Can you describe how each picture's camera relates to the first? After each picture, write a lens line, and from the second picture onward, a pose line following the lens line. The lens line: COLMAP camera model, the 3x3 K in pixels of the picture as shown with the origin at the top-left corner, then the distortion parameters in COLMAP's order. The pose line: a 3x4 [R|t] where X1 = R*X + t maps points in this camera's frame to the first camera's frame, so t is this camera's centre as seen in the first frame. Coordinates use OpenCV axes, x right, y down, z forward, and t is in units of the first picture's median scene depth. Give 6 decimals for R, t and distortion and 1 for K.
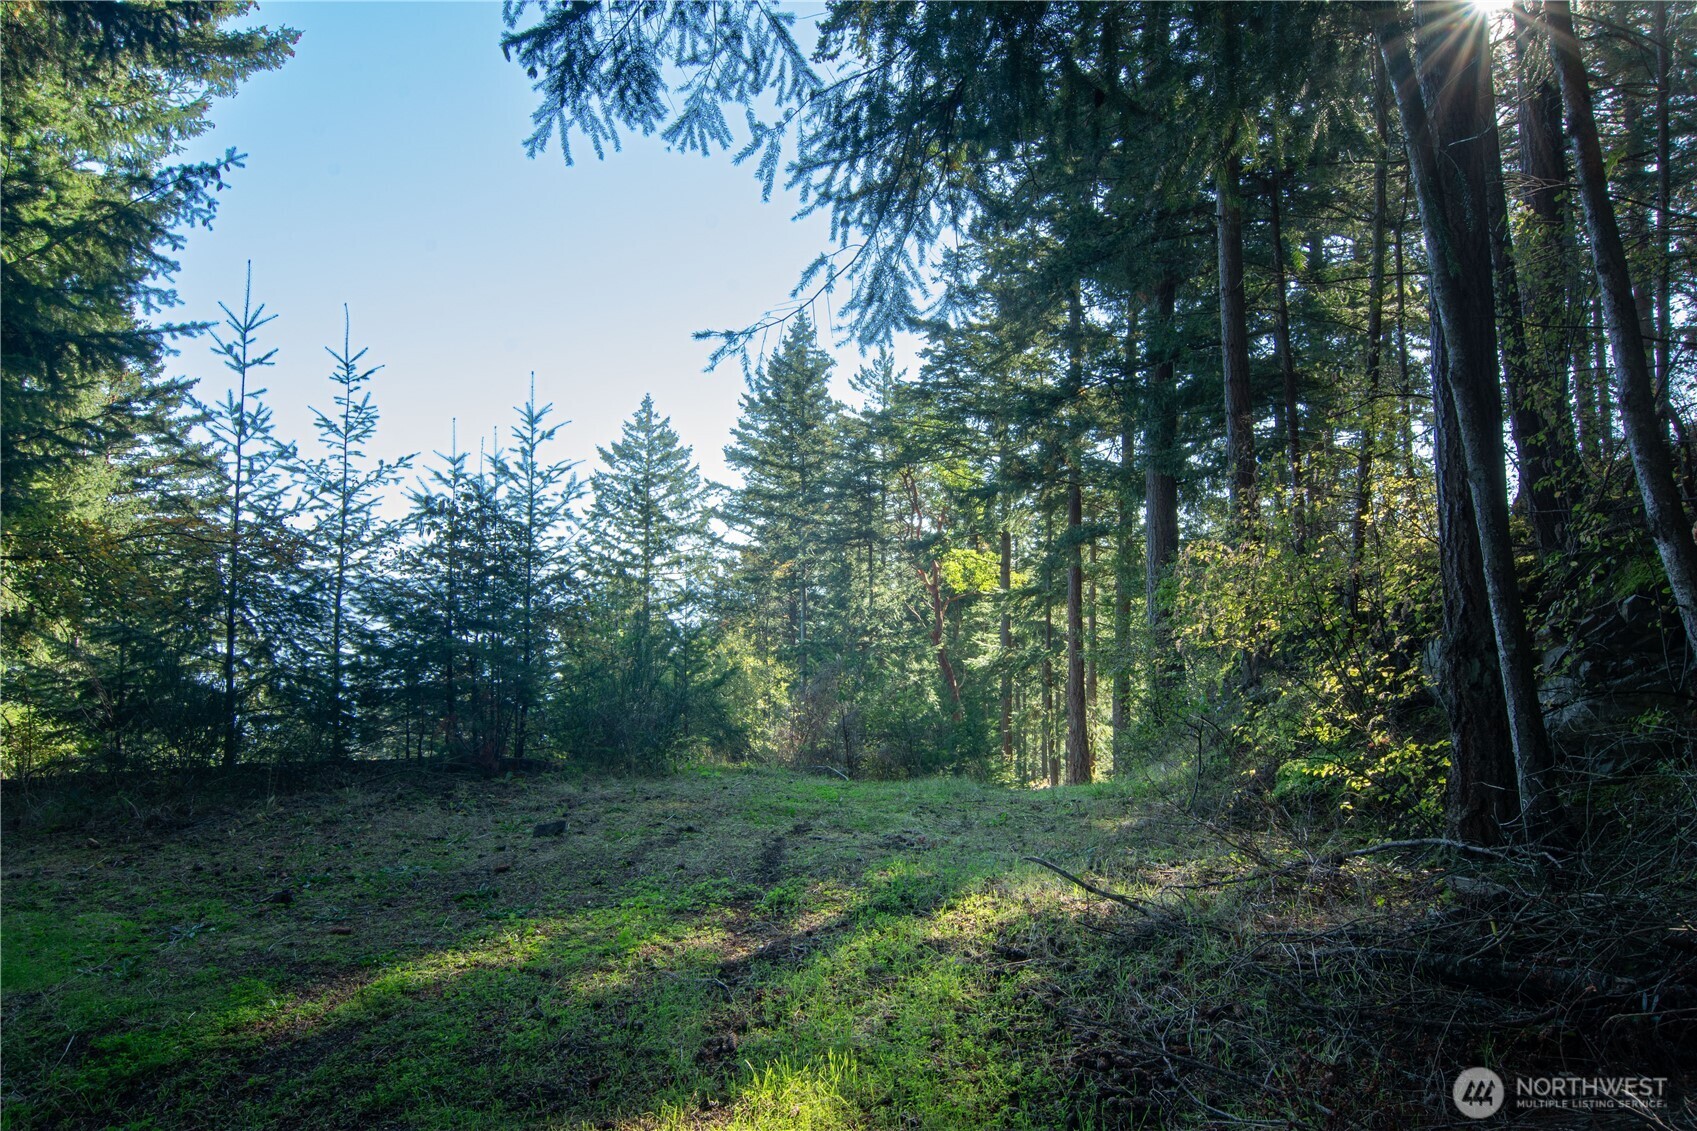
lens RADIAL K [[1167.1, 0, 845.3], [0, 1167.1, 572.5], [0, 0, 1]] dist [0.004046, -0.007654]
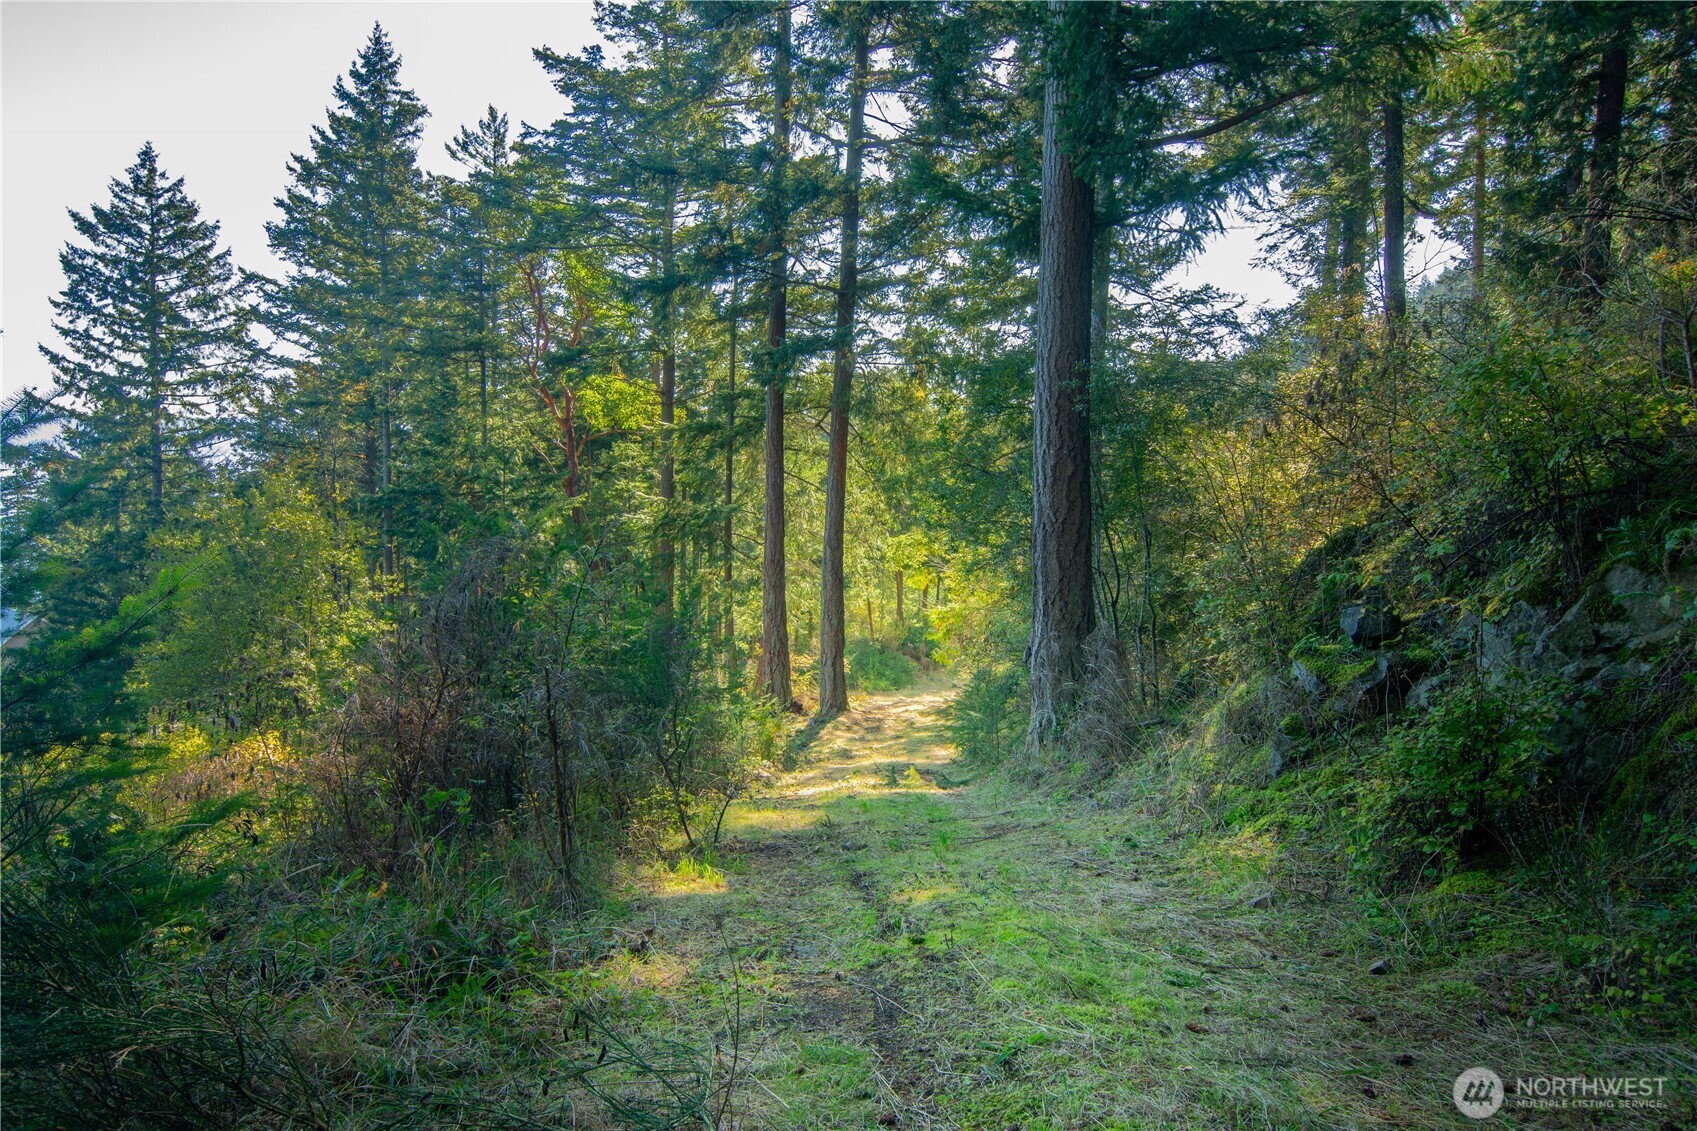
lens RADIAL K [[1167.1, 0, 853.6], [0, 1167.1, 564.5], [0, 0, 1]] dist [0.004046, -0.007654]
pose [[0.939508, -0.009131, 0.342406, -0.009175], [-0.032472, 0.992768, 0.115573, 0.008330], [-0.340985, -0.119701, 0.932417, 0.149979]]
